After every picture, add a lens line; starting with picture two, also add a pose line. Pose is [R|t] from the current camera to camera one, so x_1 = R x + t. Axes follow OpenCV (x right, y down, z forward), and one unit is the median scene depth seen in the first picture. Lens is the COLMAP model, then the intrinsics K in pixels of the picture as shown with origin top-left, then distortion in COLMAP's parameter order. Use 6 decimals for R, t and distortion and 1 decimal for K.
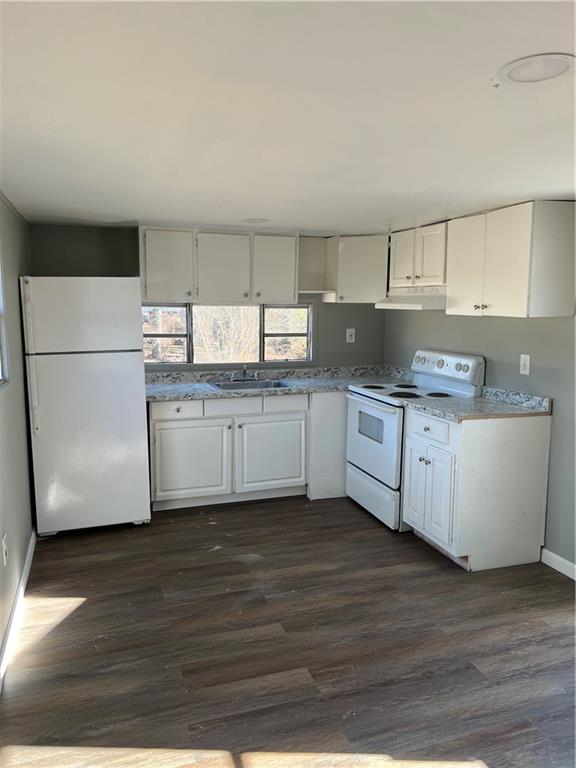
lens RADIAL K [[576.4, 0, 288.0], [0, 576.4, 384.0], [0, 0, 1]] dist [0.003446, -0.007364]
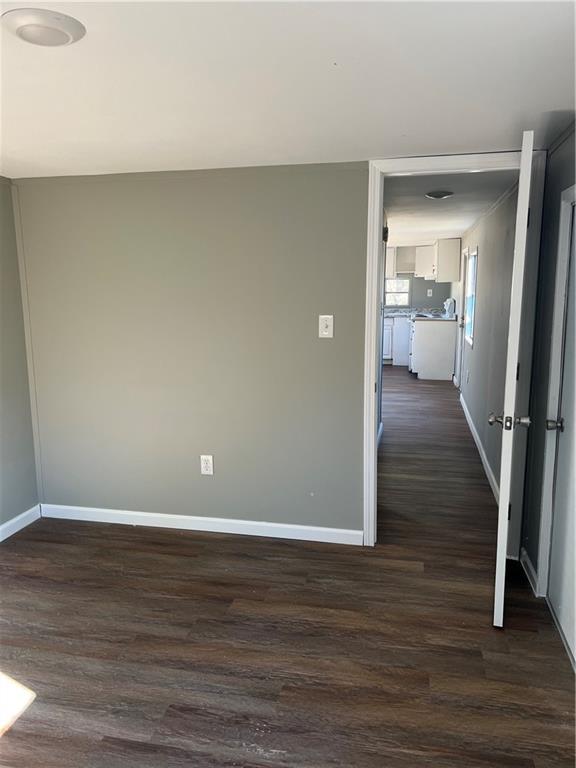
lens RADIAL K [[576.4, 0, 288.0], [0, 576.4, 384.0], [0, 0, 1]] dist [0.003446, -0.007364]
pose [[0.858811, 0.076657, -0.506524, 1.139830], [-0.053059, 0.996734, 0.060884, 0.215727], [0.509537, -0.025412, 0.860073, -1.578274]]
